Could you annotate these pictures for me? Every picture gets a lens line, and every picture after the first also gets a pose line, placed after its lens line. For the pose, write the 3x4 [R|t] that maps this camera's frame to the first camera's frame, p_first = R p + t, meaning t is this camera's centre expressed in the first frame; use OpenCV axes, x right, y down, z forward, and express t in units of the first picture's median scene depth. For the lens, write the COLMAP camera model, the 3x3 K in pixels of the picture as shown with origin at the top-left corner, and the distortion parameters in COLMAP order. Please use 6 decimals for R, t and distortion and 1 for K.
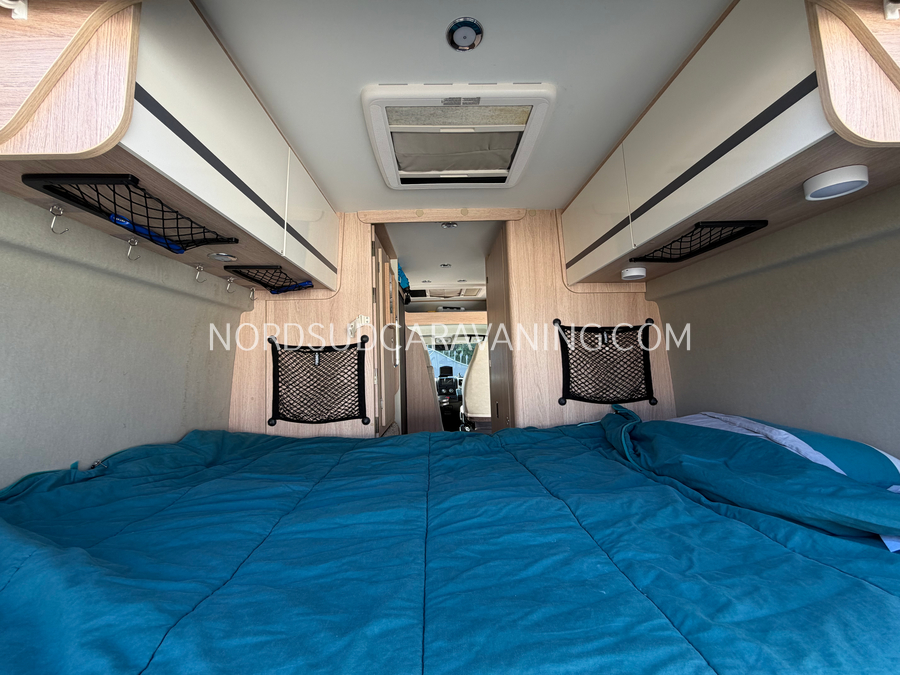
lens RADIAL K [[372.7, 0, 450.0], [0, 372.7, 337.5], [0, 0, 1]] dist [-0.000047, -0.000228]
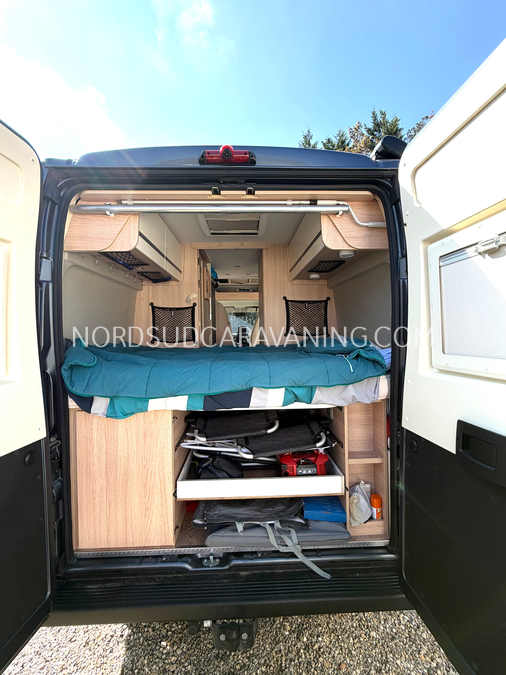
lens RADIAL K [[279.5, 0, 253.5], [0, 279.5, 334.9], [0, 0, 1]] dist [-0.000047, -0.000228]
pose [[0.999883, 0.014533, 0.004802, 0.105272], [-0.014883, 0.996388, 0.083606, 0.038875], [-0.003570, -0.083668, 0.996487, -0.621818]]
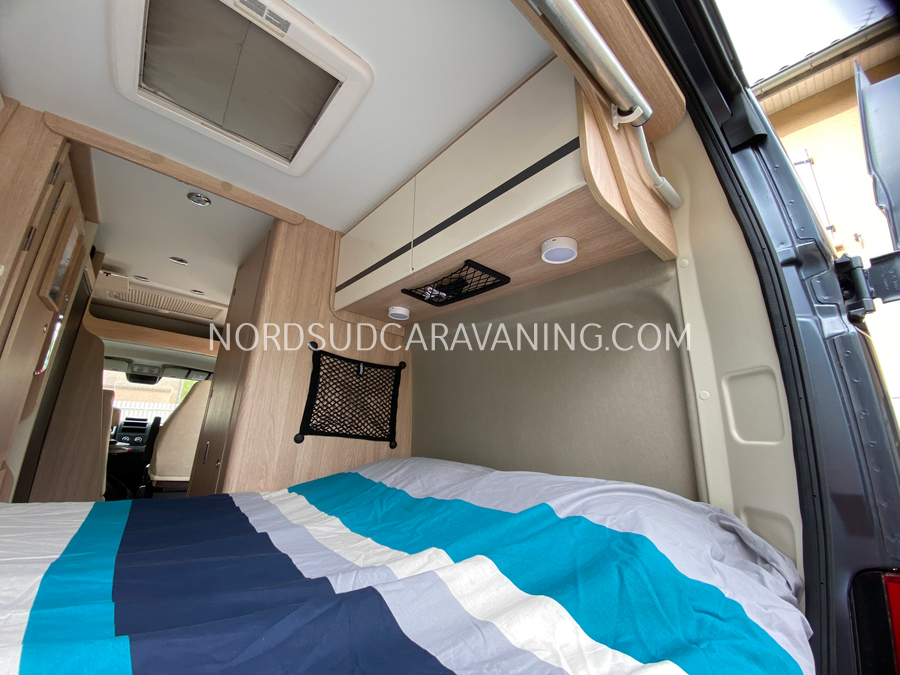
lens RADIAL K [[365.9, 0, 453.4], [0, 365.9, 335.0], [0, 0, 1]] dist [-0.014271, -0.000103]
pose [[0.766816, 0.238362, 0.595967, 0.021130], [-0.122500, 0.965770, -0.228651, 0.094194], [-0.630069, 0.102328, 0.769767, 0.122699]]
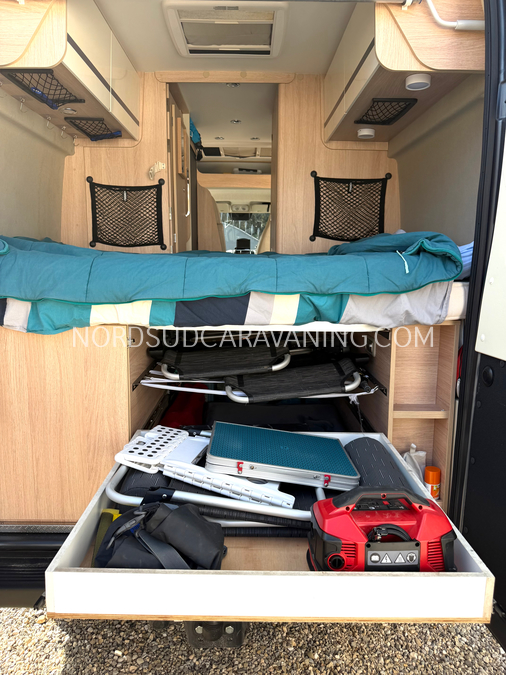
lens RADIAL K [[477.4, 0, 251.0], [0, 477.4, 334.5], [0, 0, 1]] dist [0.052549, -0.068741]
pose [[0.998949, 0.042131, -0.018061, 0.129603], [-0.036958, 0.973334, 0.226397, 0.129406], [0.027118, -0.225491, 0.973868, -0.717092]]
